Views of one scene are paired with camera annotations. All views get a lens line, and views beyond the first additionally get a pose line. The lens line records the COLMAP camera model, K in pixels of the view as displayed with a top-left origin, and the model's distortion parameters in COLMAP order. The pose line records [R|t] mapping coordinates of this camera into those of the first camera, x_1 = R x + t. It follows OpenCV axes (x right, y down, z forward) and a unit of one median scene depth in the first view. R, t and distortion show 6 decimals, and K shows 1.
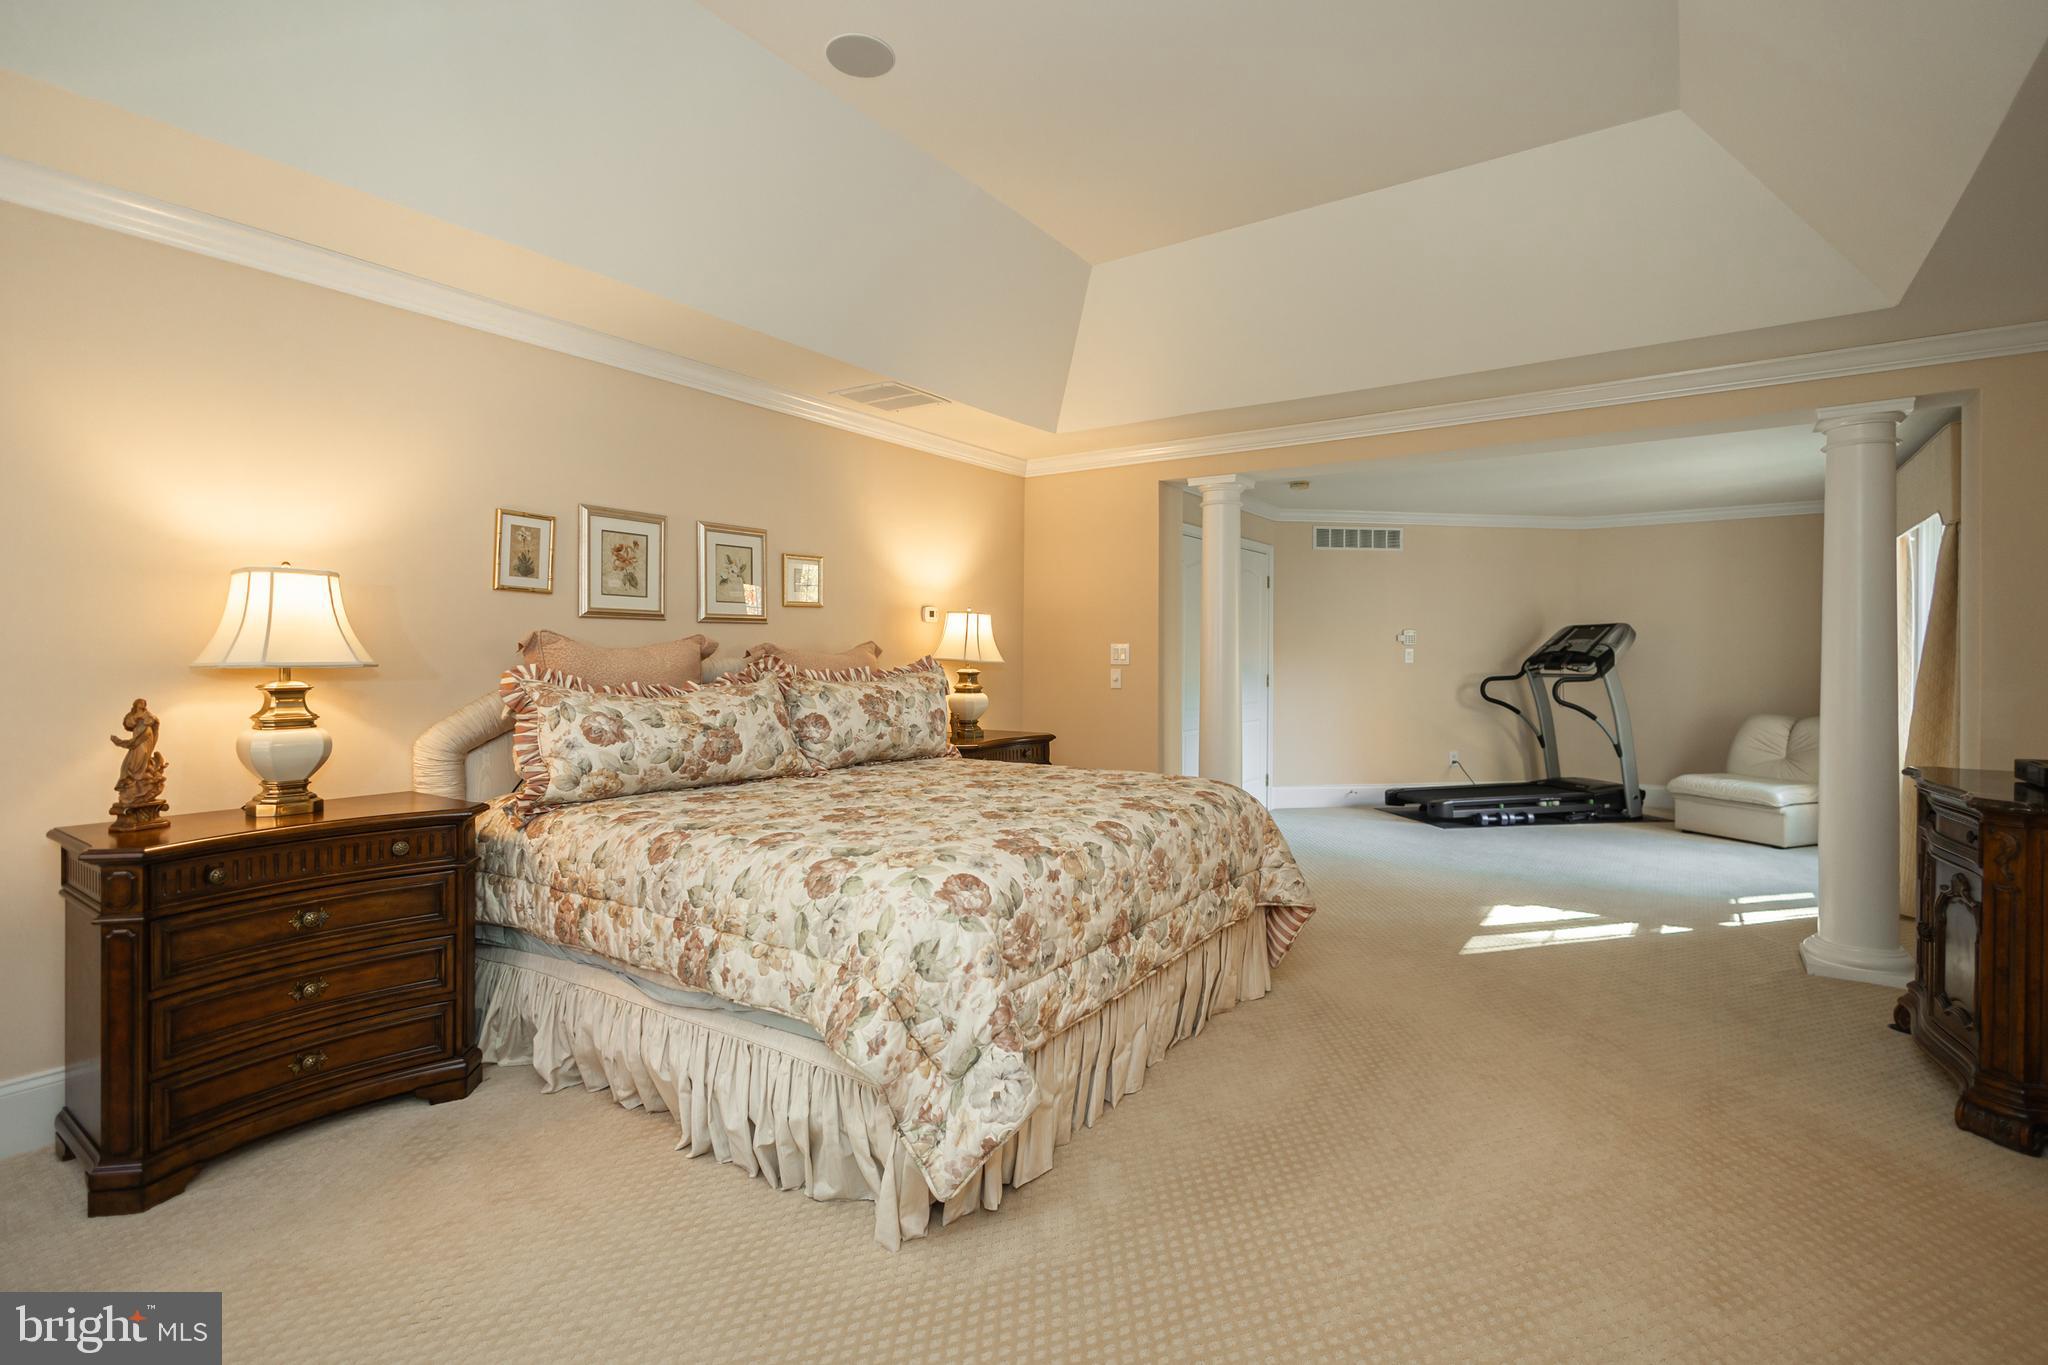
lens RADIAL K [[924.9, 0, 1018.7], [0, 924.9, 641.6], [0, 0, 1]] dist [0.132844, -0.000028]
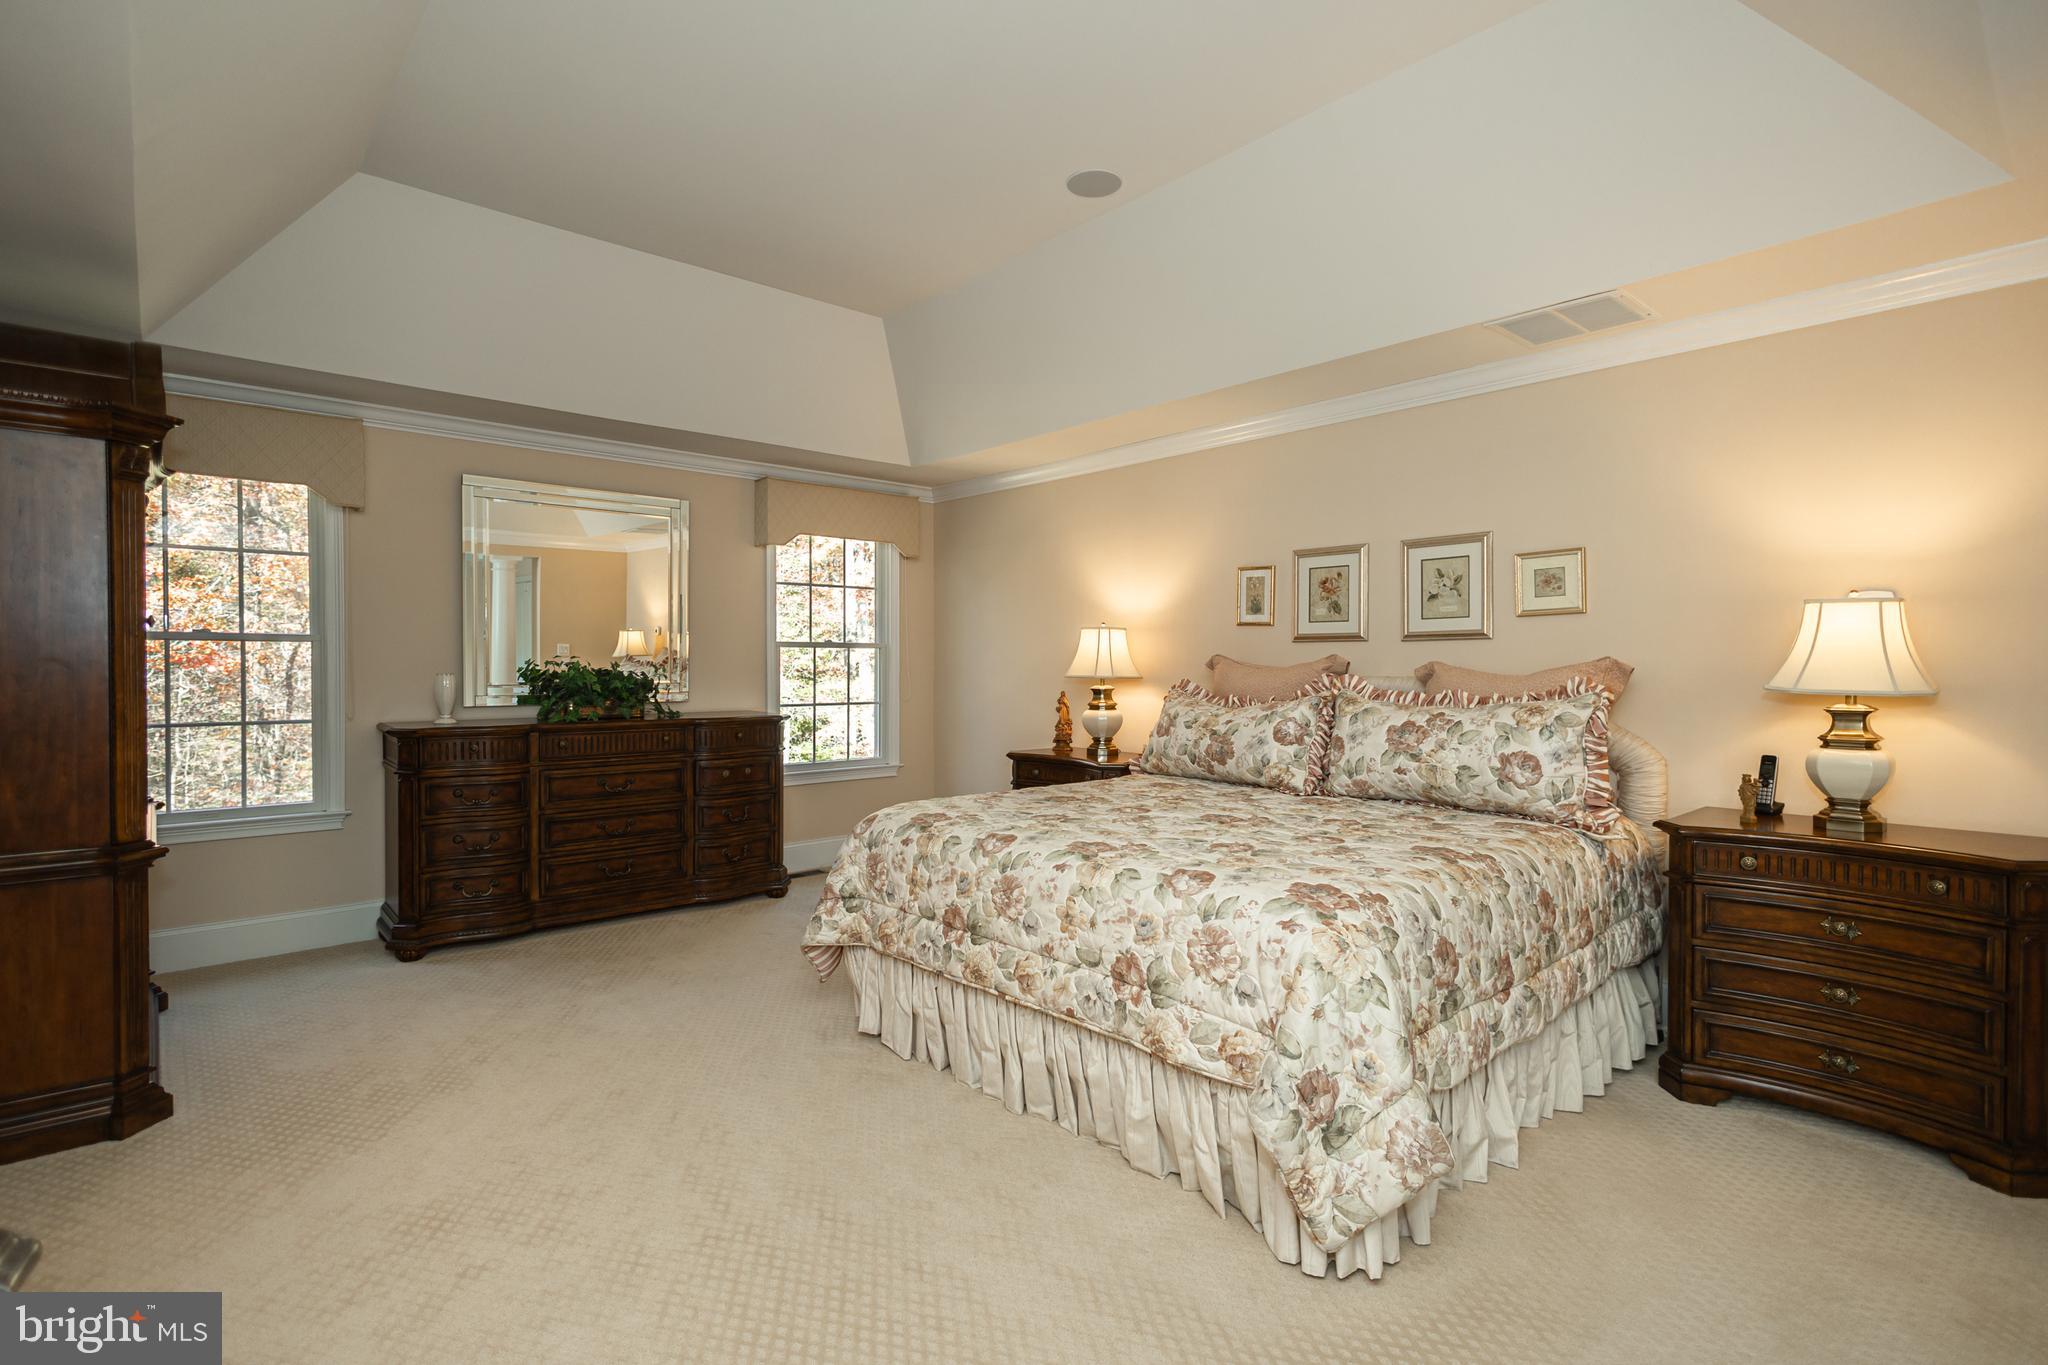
lens RADIAL K [[962.1, 0, 1018.8], [0, 962.1, 673.3], [0, 0, 1]] dist [-0.134689, -0.000238]
pose [[-0.224650, 0.000449, -0.974439, 0.792232], [0.004312, 0.999991, -0.000534, 0.013561], [0.974430, -0.004322, -0.224650, 0.895315]]
